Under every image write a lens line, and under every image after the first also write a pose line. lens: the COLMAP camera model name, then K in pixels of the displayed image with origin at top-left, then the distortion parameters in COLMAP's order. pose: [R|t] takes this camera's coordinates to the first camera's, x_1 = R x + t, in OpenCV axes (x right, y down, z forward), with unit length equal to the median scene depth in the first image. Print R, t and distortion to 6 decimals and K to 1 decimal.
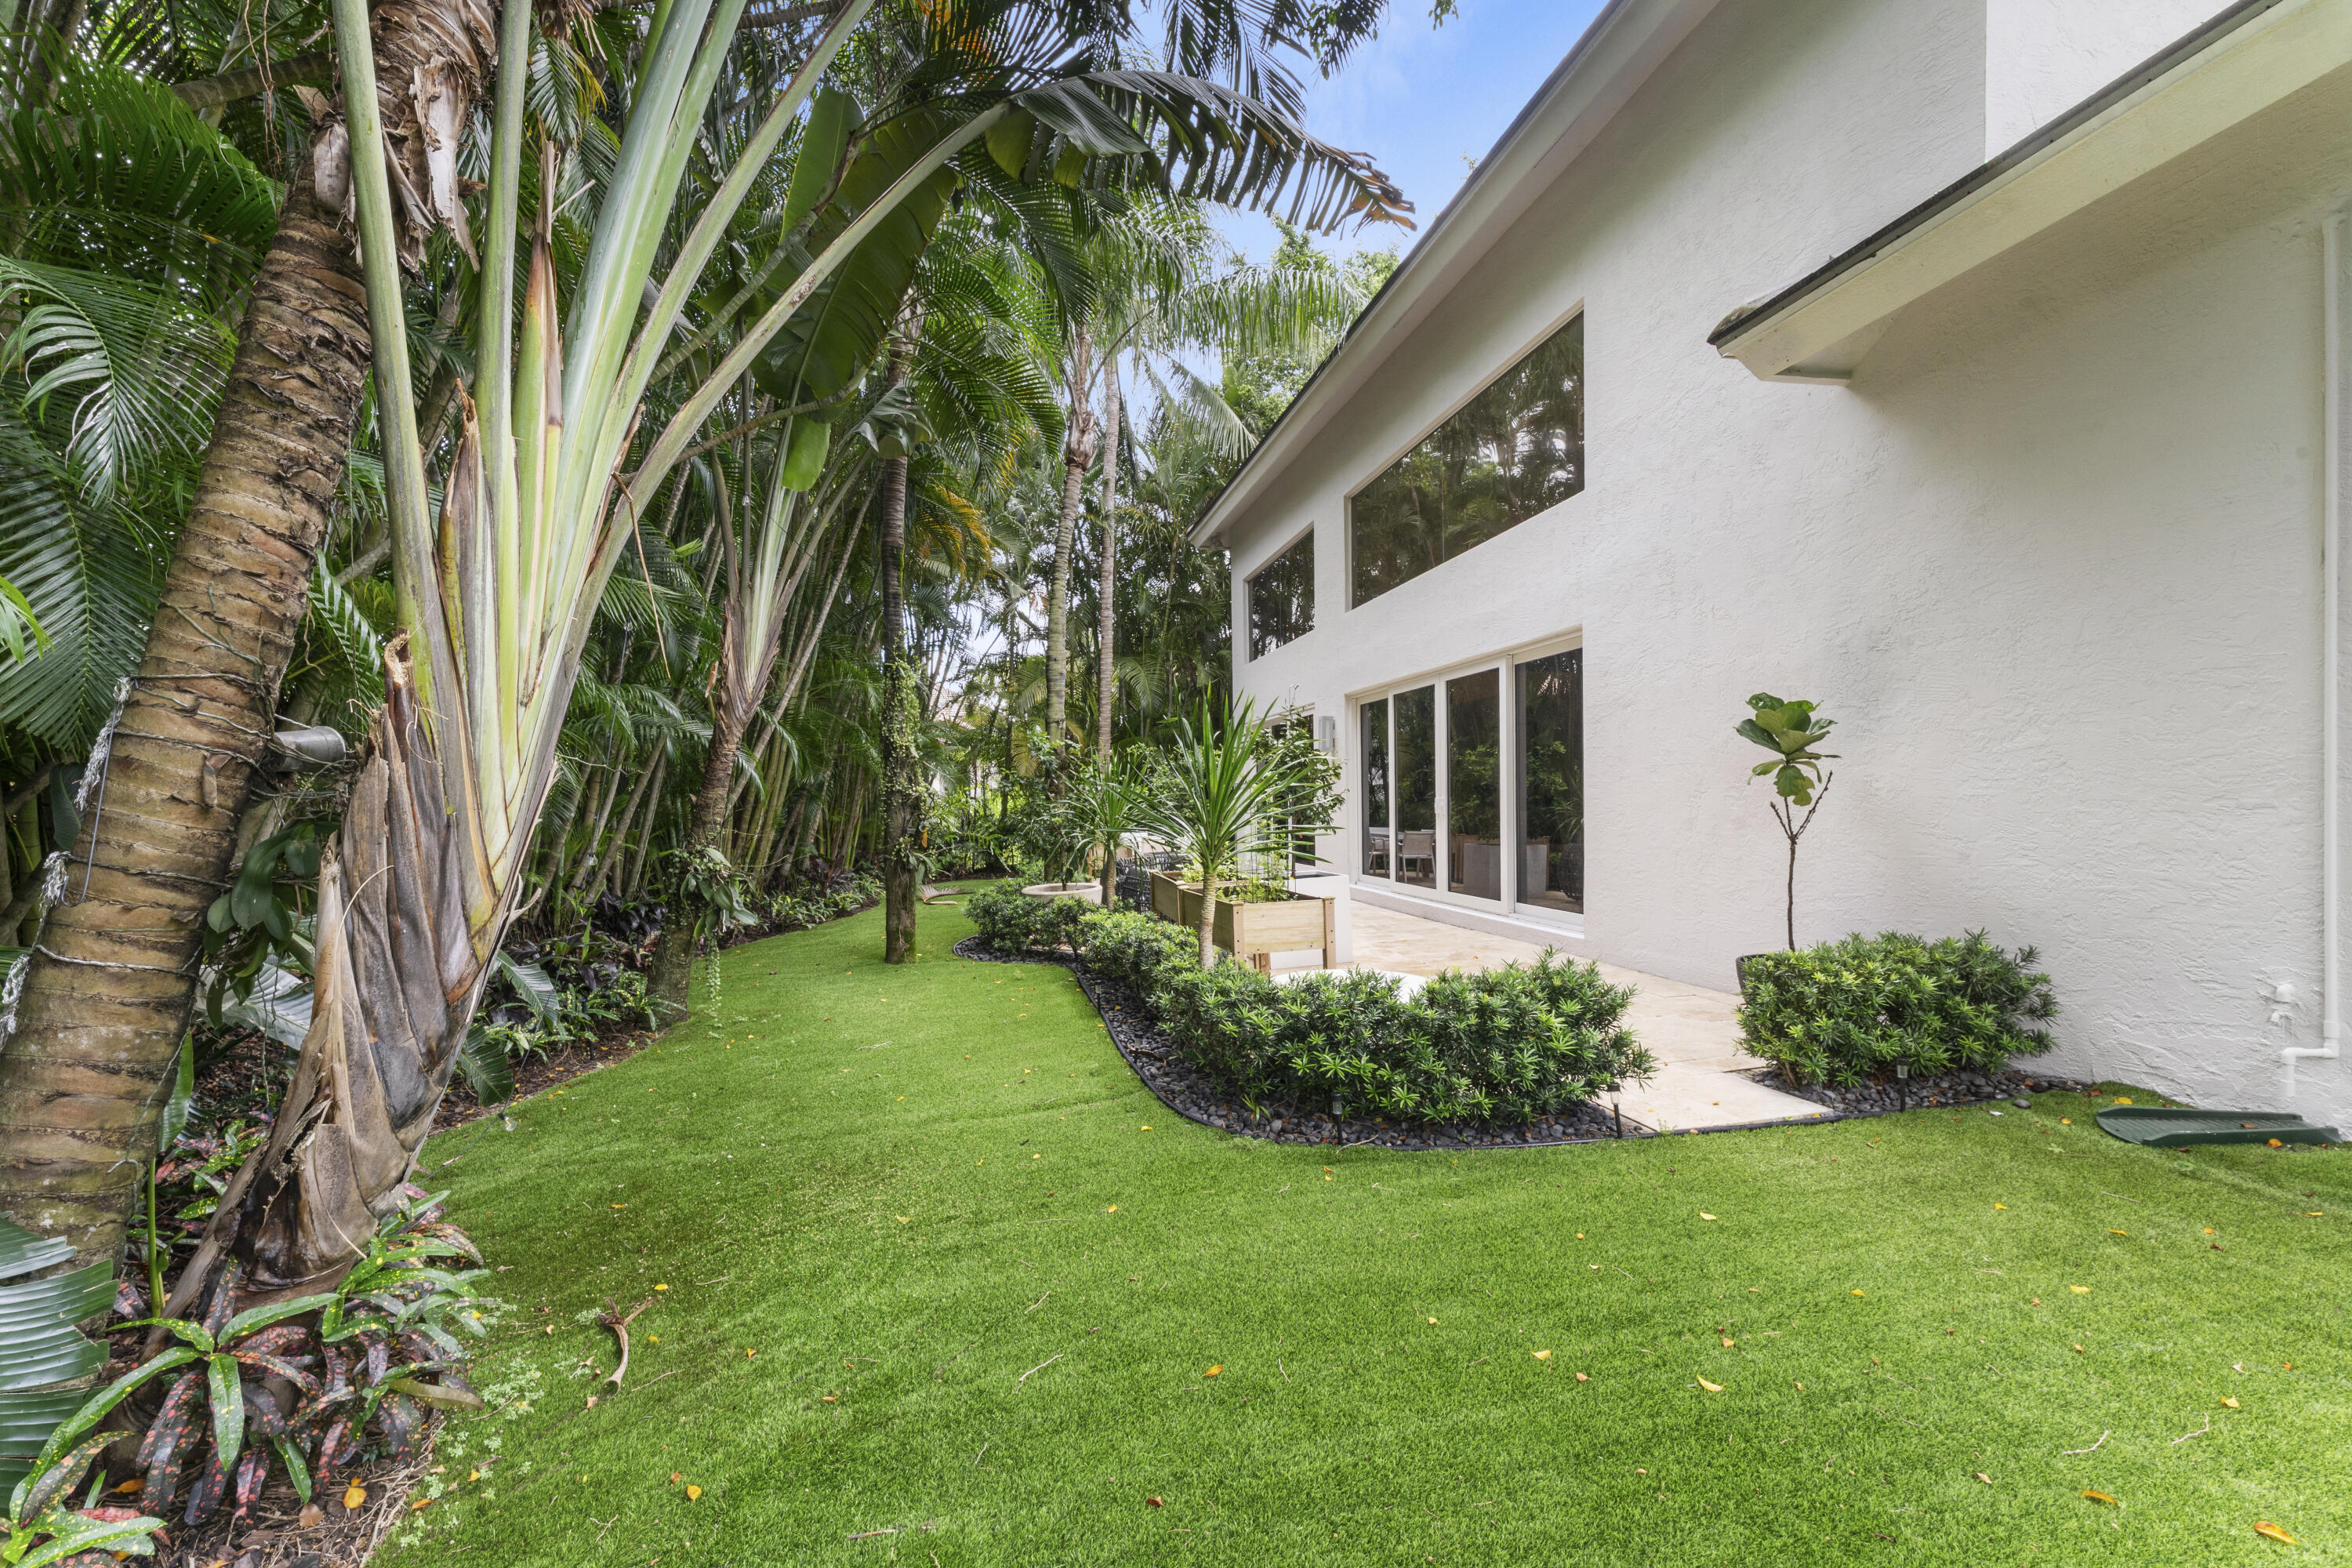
lens RADIAL K [[952.3, 0, 1181.5], [0, 952.3, 790.3], [0, 0, 1]] dist [-0.002647, -0.000260]
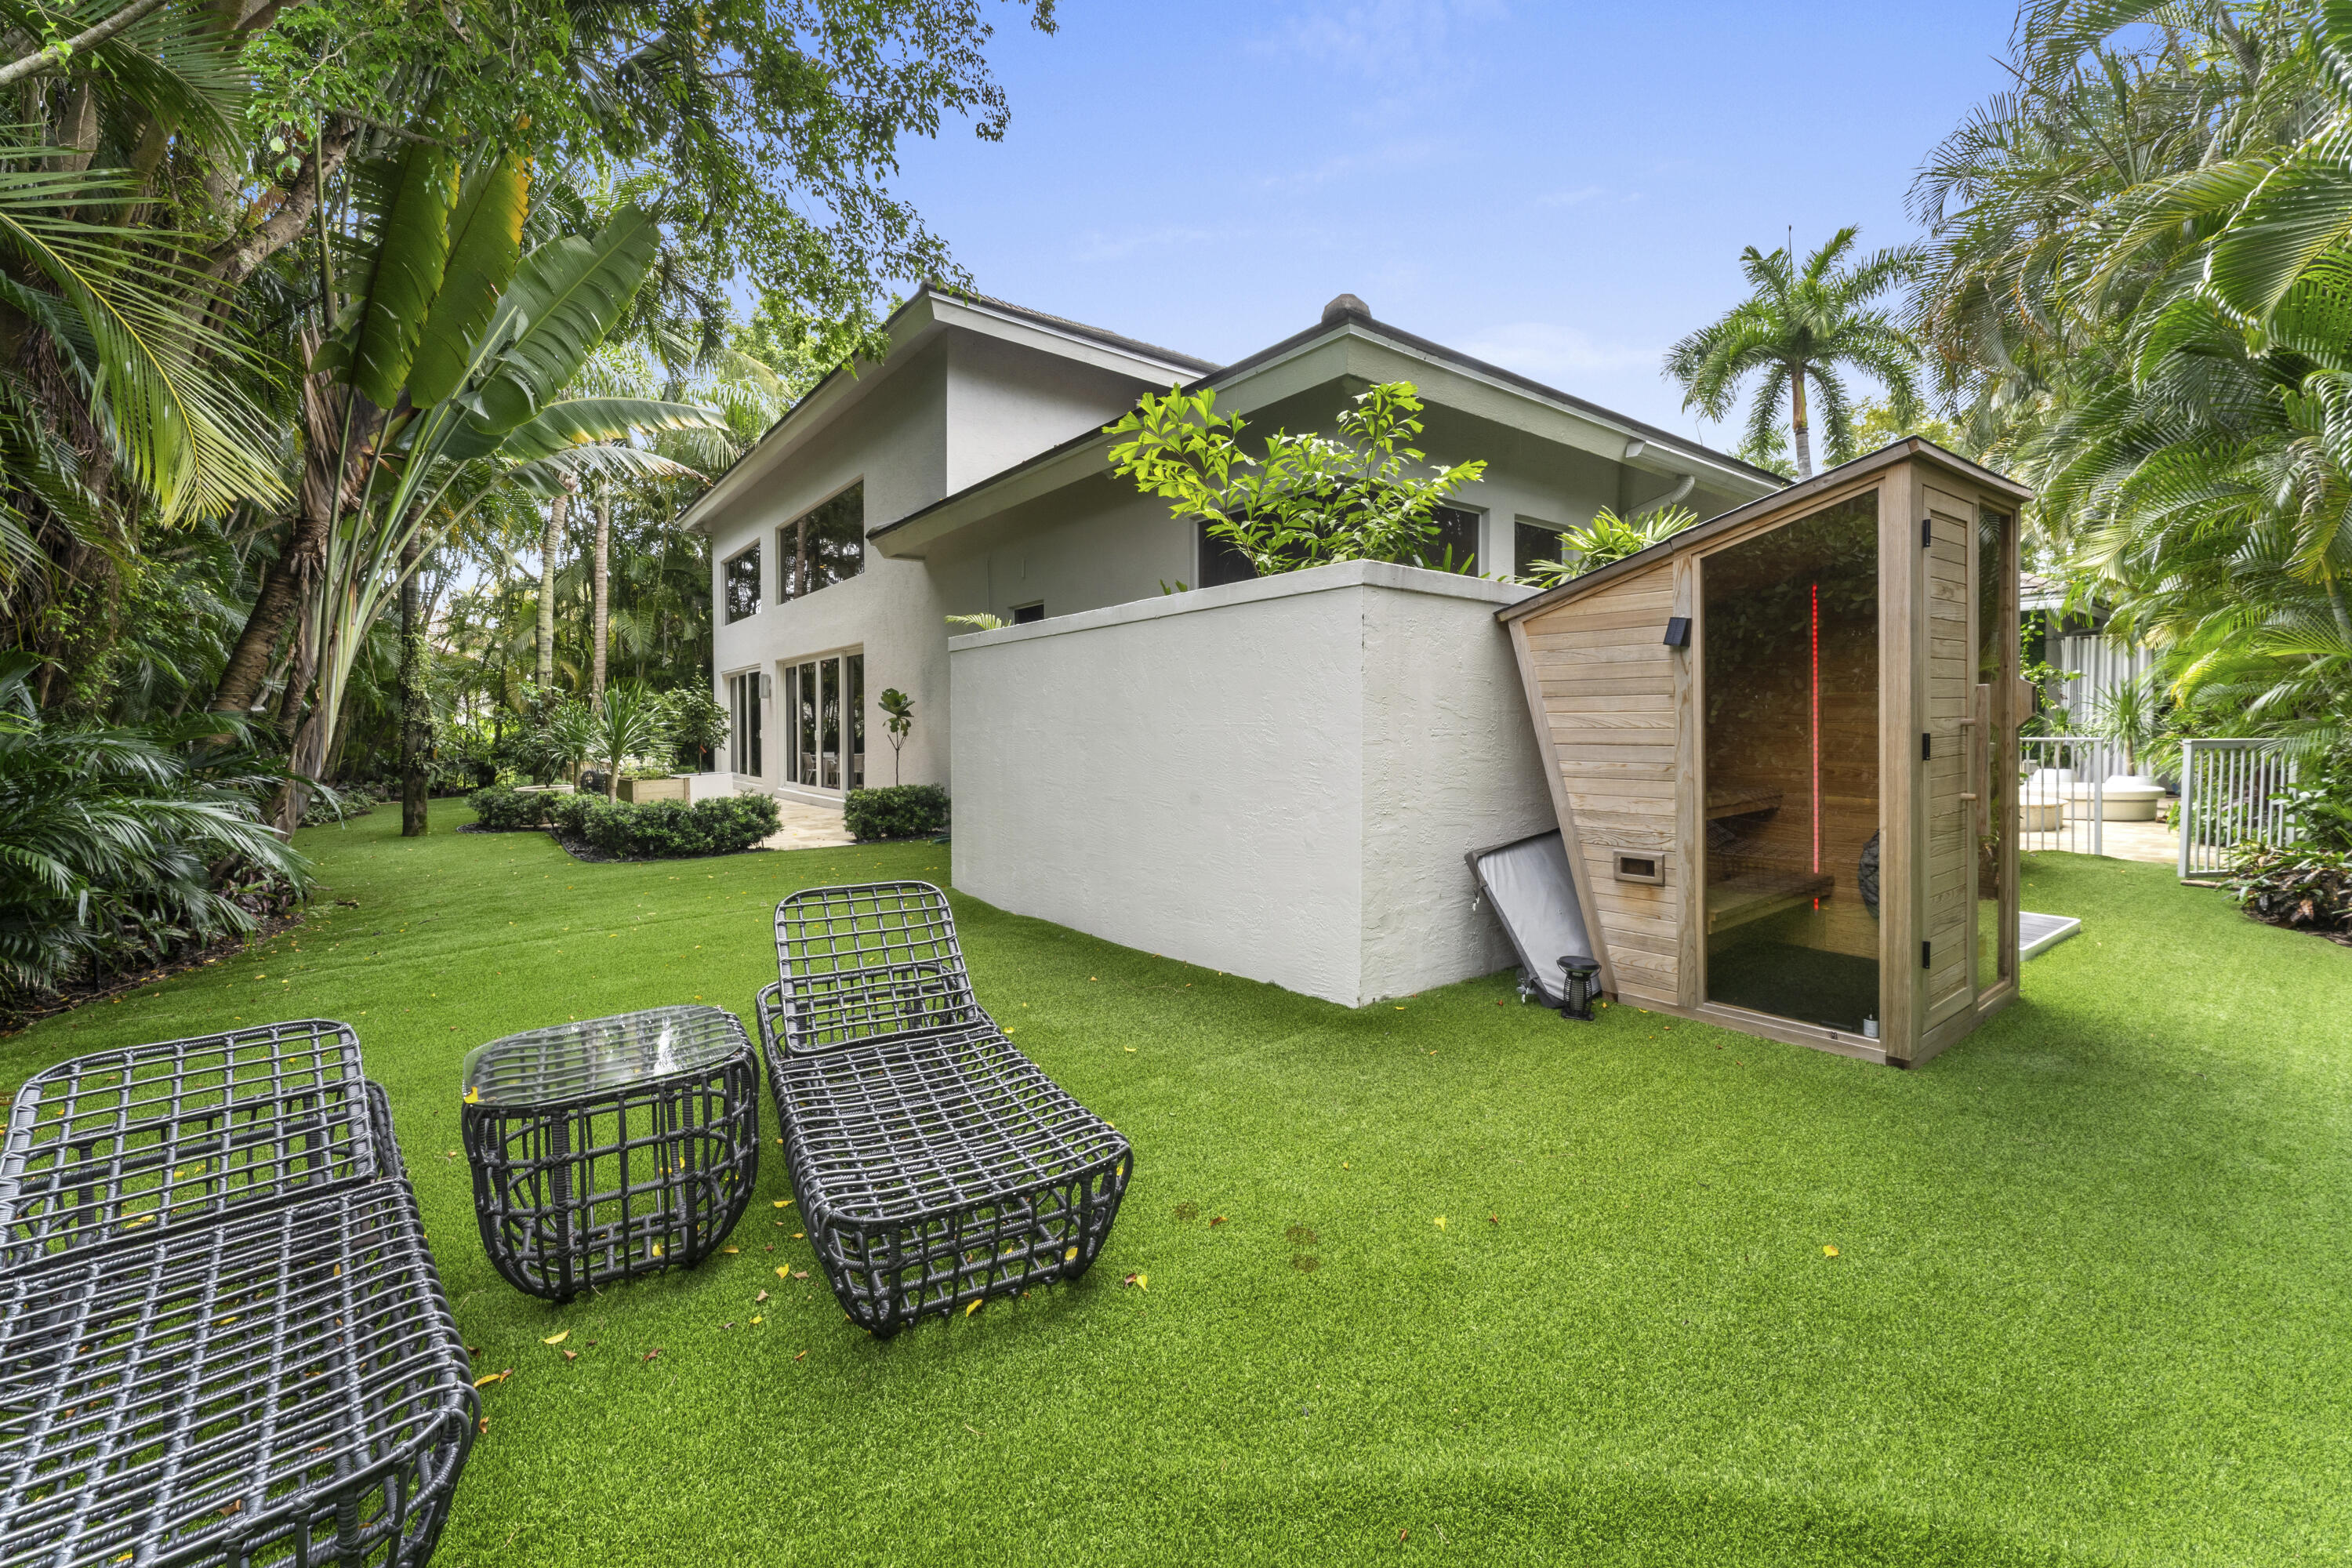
lens RADIAL K [[952.3, 0, 1172.5], [0, 952.3, 741.6], [0, 0, 1]] dist [-0.002647, -0.000260]
pose [[0.906790, 0.009533, 0.421475, 0.126525], [-0.018139, 0.999701, 0.016413, -0.011514], [-0.421193, -0.022528, 0.906691, -0.709744]]
